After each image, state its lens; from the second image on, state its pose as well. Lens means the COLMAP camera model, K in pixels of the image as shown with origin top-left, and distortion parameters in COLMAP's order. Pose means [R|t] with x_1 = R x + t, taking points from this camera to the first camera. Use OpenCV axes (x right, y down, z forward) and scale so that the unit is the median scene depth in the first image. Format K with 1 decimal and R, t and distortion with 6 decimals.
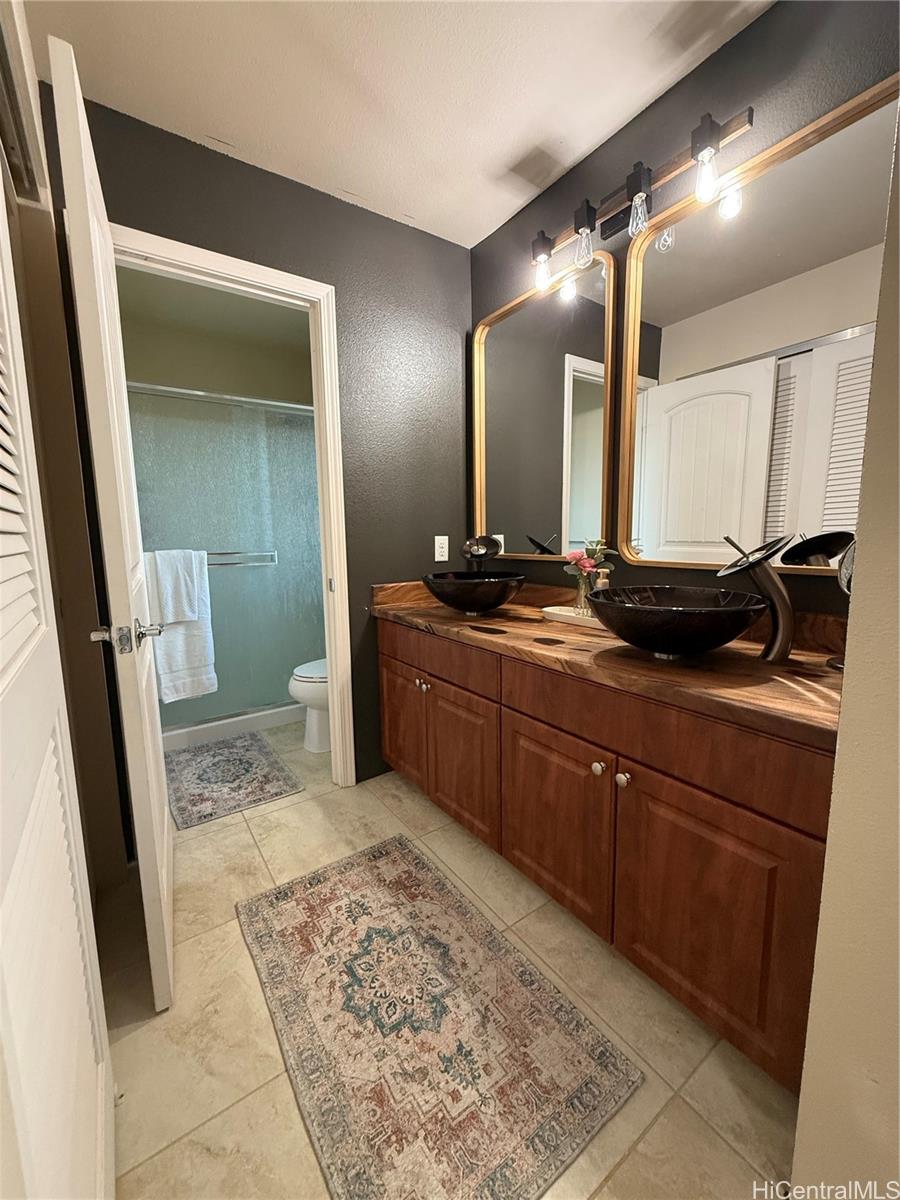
lens RADIAL K [[473.0, 0, 451.5], [0, 473.0, 604.0], [0, 0, 1]] dist [-0.000567, 0.000736]
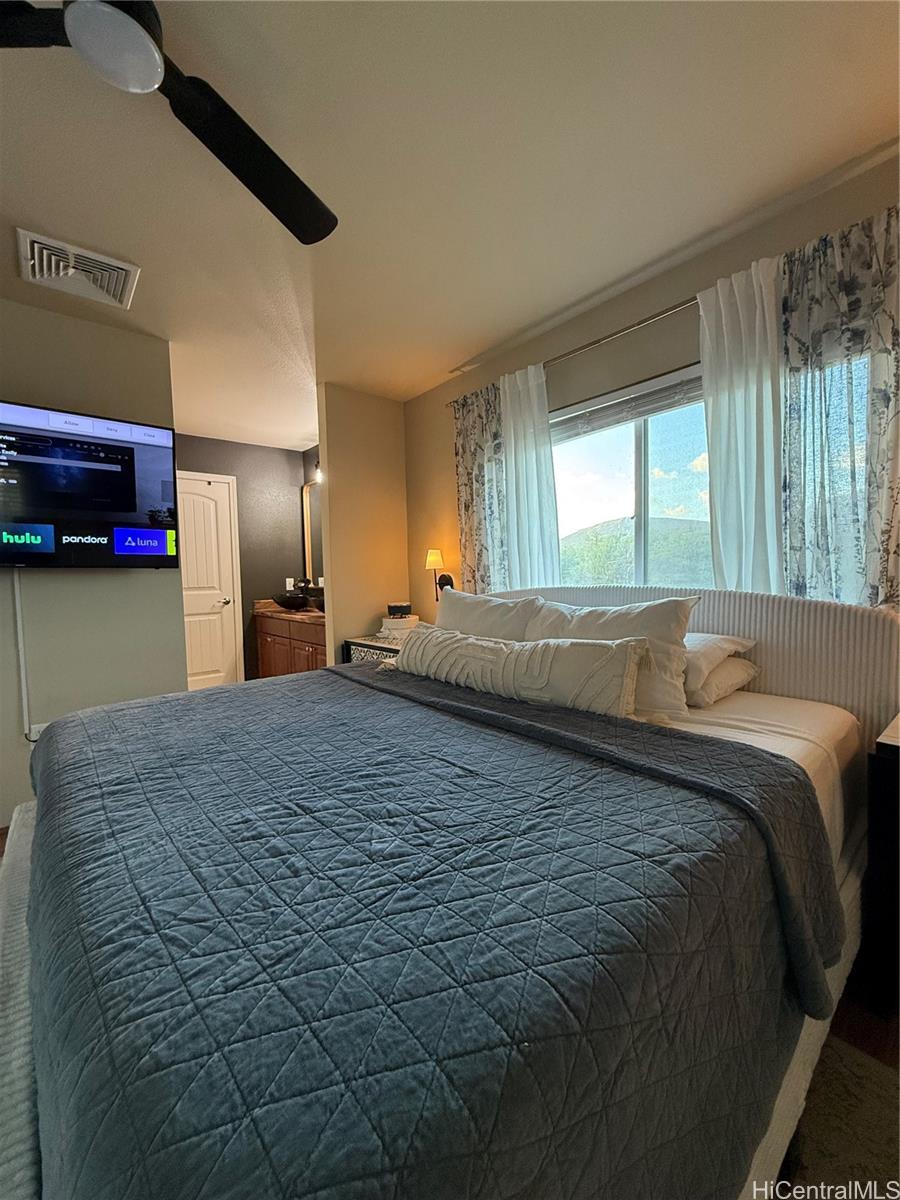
lens RADIAL K [[473.0, 0, 450.0], [0, 473.0, 598.7], [0, 0, 1]] dist [-0.000567, 0.000736]
pose [[0.995140, -0.031409, 0.093329, 0.544605], [0.037708, 0.997073, -0.066512, 0.130645], [-0.090967, 0.069708, 0.993411, -1.333862]]
